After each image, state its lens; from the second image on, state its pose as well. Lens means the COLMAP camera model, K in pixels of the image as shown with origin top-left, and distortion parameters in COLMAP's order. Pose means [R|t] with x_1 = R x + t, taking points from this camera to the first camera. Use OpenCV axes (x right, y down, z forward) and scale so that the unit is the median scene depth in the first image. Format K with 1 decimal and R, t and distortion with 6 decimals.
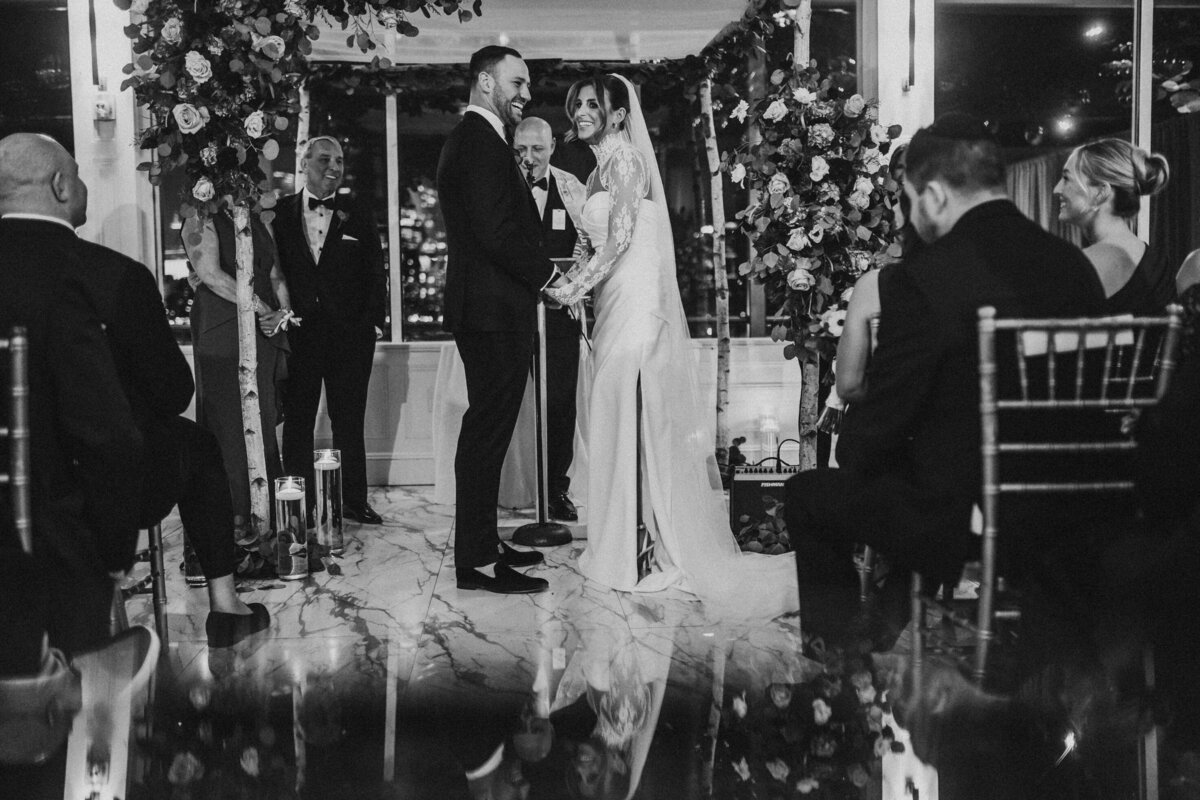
lens RADIAL K [[1215.0, 0, 599.7], [0, 1215.0, 401.2], [0, 0, 1]] dist [0.008898, 0.000000]
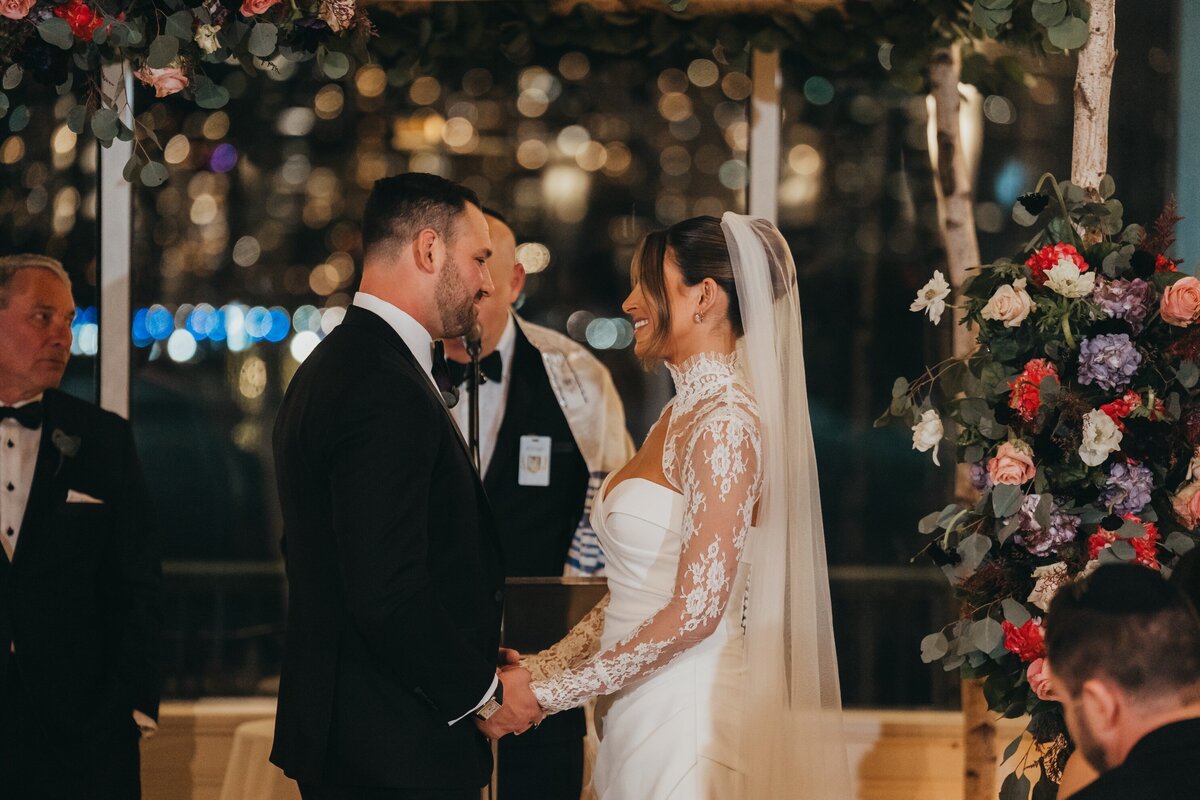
lens RADIAL K [[4957.0, 0, 600.7], [0, 4957.0, 399.4], [0, 0, 1]] dist [0.588023, 0.000000]
pose [[0.998725, 0.031825, -0.039195, 0.066843], [-0.034008, 0.997832, -0.056336, -0.093790], [0.037317, 0.057597, 0.997642, -0.842216]]
